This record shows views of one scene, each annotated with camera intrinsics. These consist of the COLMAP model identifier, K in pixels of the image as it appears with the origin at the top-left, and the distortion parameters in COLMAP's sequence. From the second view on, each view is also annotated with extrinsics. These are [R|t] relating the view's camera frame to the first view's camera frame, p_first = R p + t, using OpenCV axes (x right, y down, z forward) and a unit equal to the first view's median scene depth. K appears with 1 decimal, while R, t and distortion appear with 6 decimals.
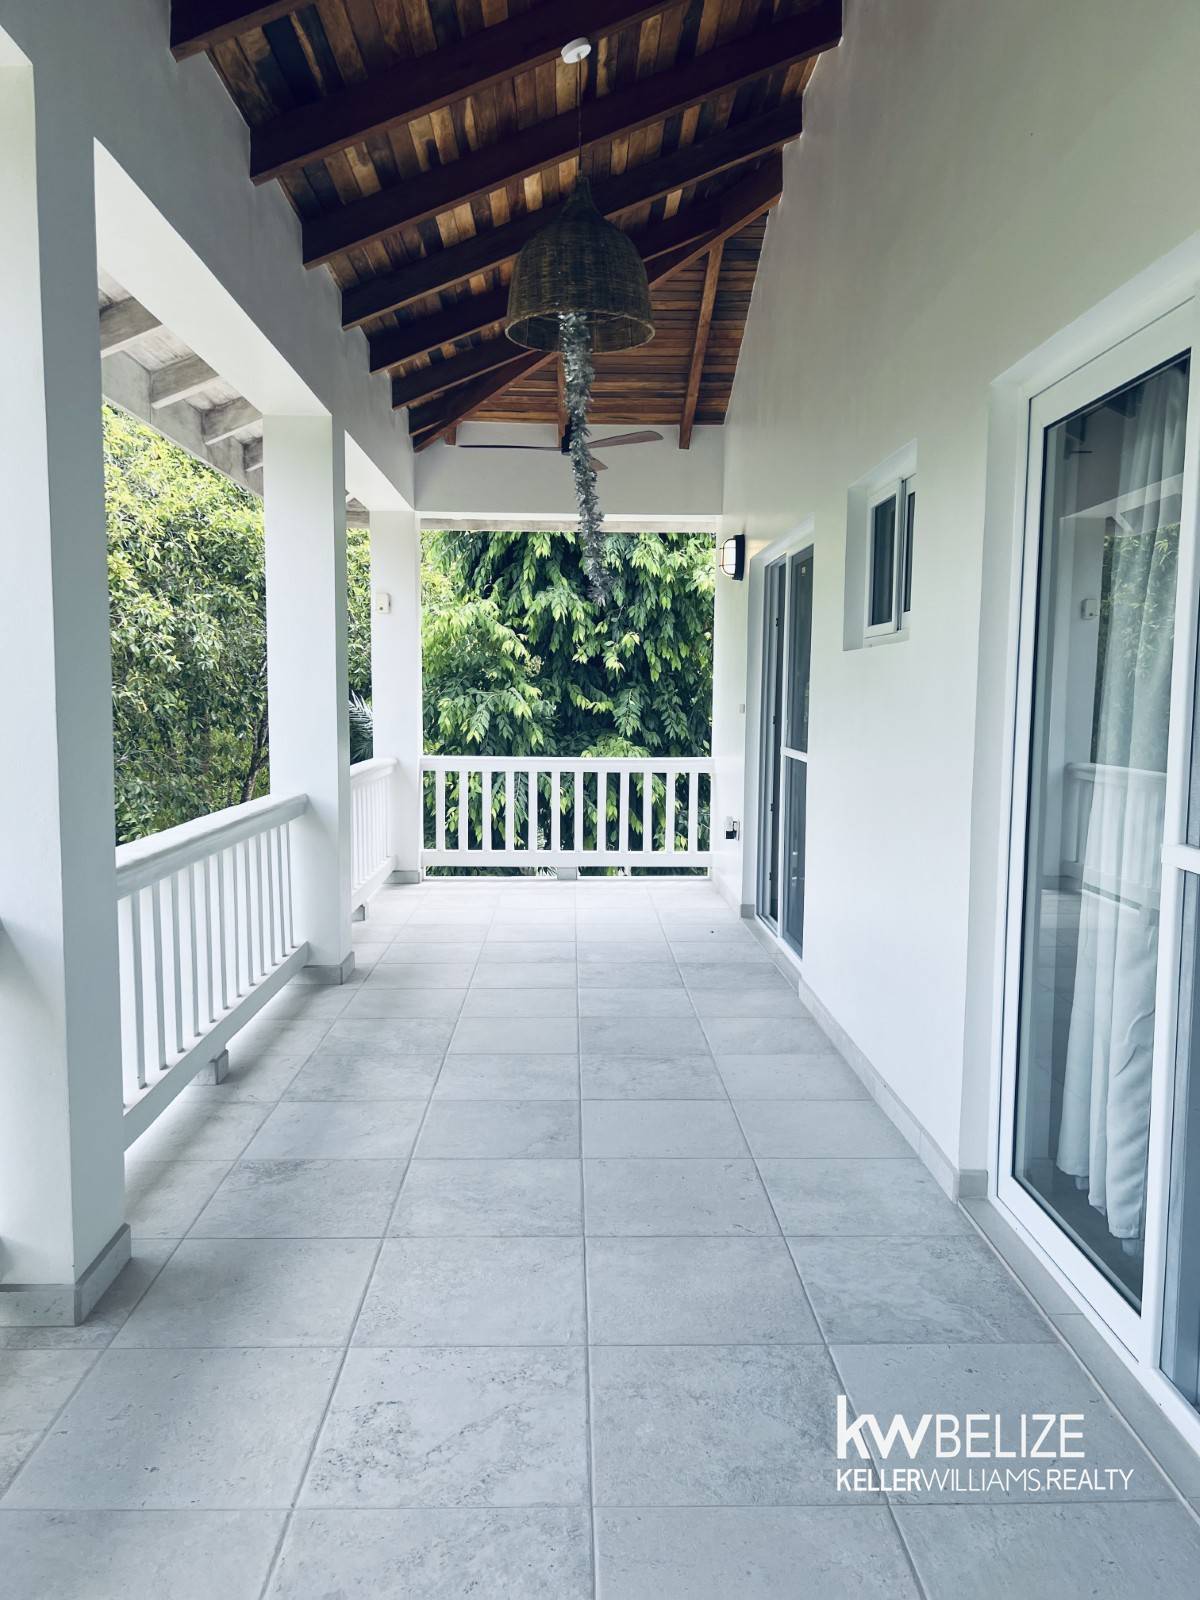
lens RADIAL K [[1209.9, 0, 600.0], [0, 1209.9, 800.0], [0, 0, 1]] dist [0.032720, -0.010218]
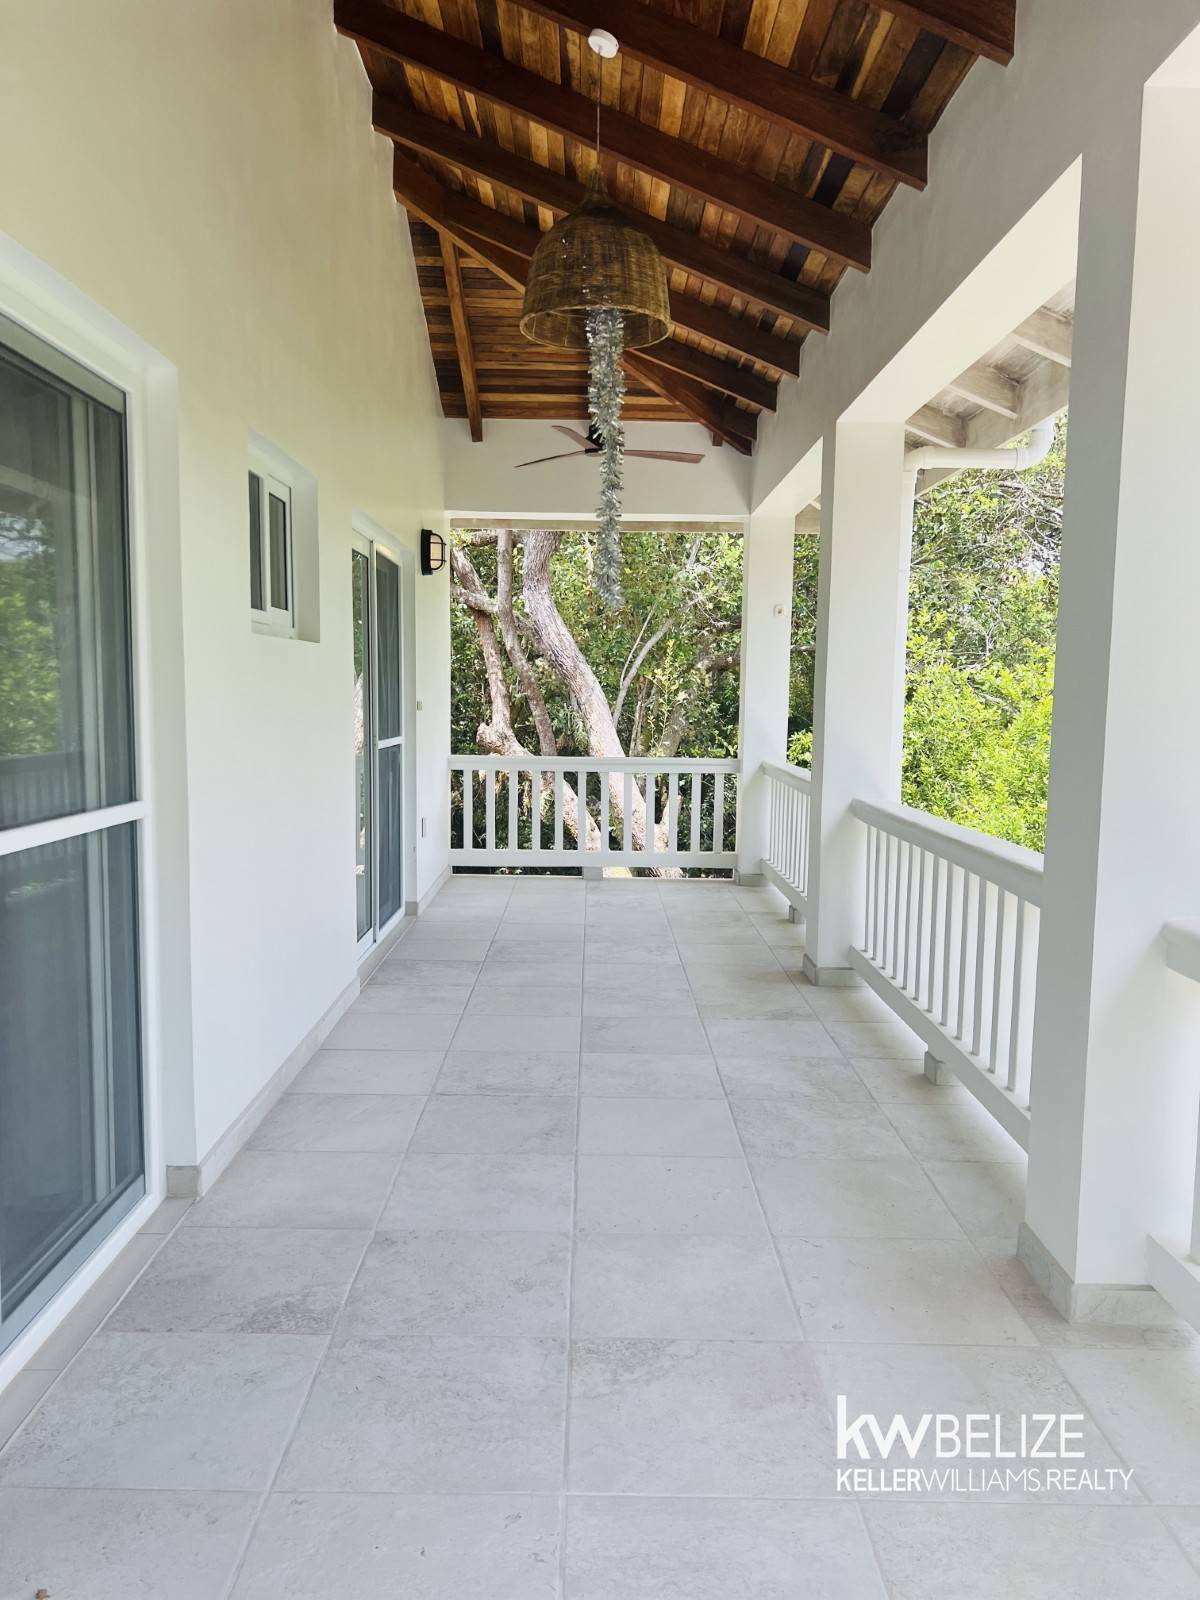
lens RADIAL K [[1209.9, 0, 600.0], [0, 1209.9, 800.0], [0, 0, 1]] dist [0.032720, -0.010218]
pose [[-0.999531, -0.024967, 0.017753, -0.046256], [-0.021362, 0.983391, 0.180240, -0.177751], [-0.021959, 0.179776, -0.983463, 1.952453]]
